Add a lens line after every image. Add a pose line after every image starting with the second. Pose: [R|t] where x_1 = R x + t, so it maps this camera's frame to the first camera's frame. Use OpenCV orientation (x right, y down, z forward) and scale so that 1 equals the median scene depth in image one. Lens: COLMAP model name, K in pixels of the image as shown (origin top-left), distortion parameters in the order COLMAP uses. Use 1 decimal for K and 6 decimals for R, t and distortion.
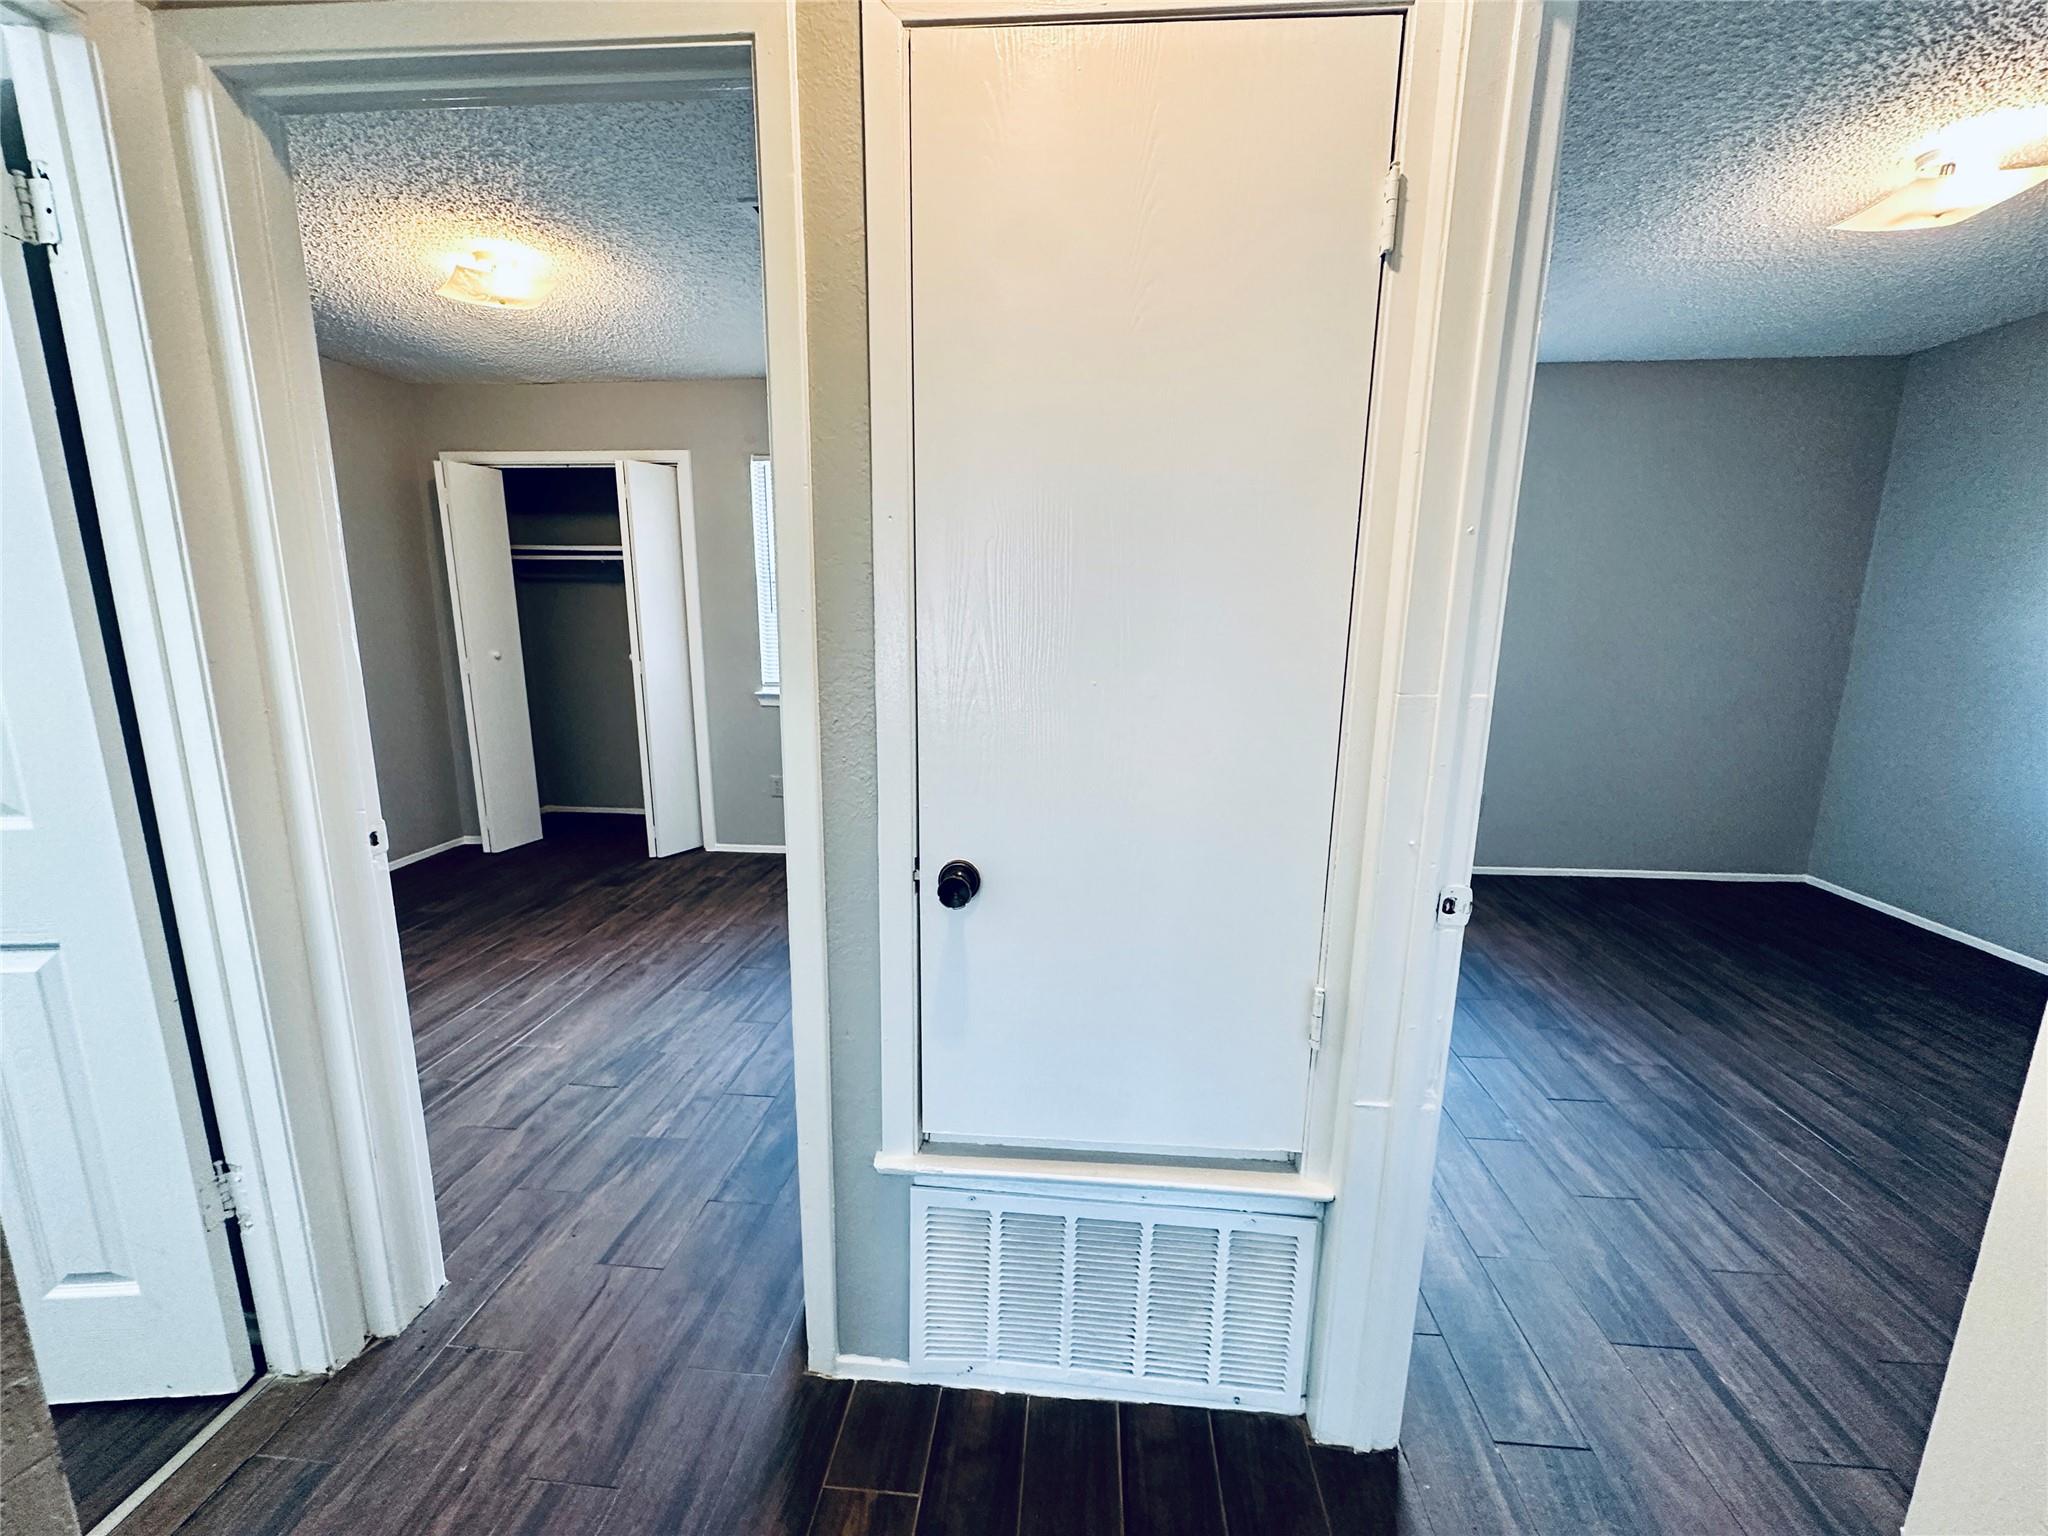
lens RADIAL K [[819.3, 0, 1022.6], [0, 819.3, 768.9], [0, 0, 1]] dist [-0.004255, 0.001239]
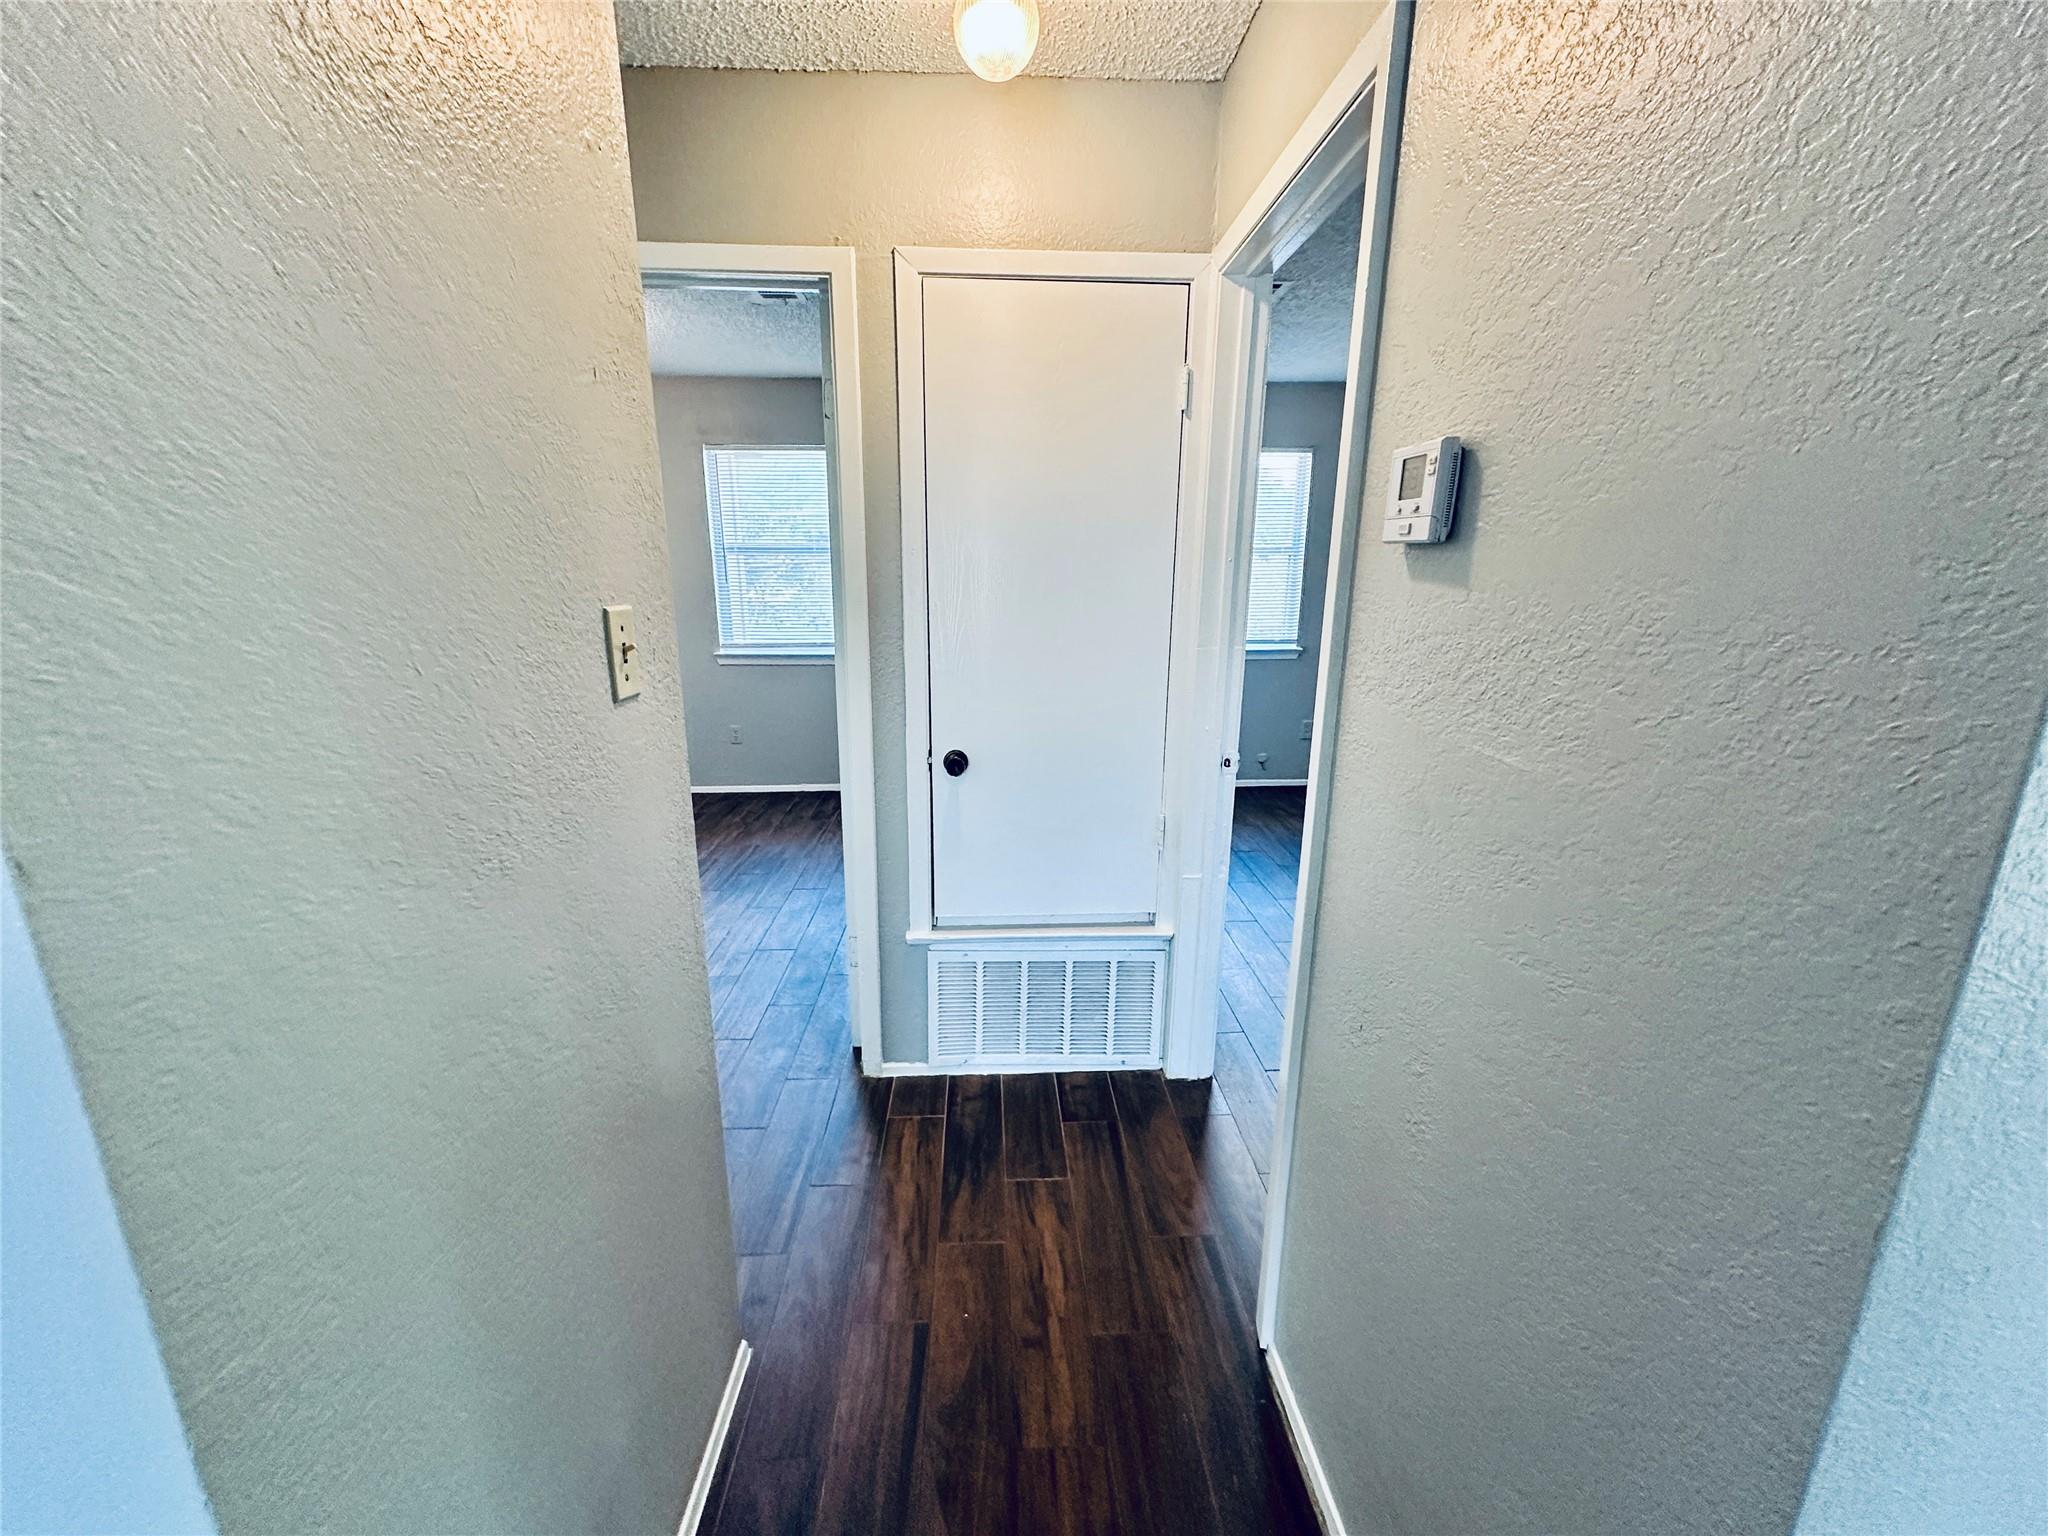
lens RADIAL K [[819.3, 0, 1024.1], [0, 819.3, 768.4], [0, 0, 1]] dist [-0.004255, 0.001239]
pose [[0.991737, -0.035549, 0.123268, -0.093018], [0.028864, 0.998036, 0.055601, 0.037867], [-0.125002, -0.051584, 0.990815, -0.446841]]
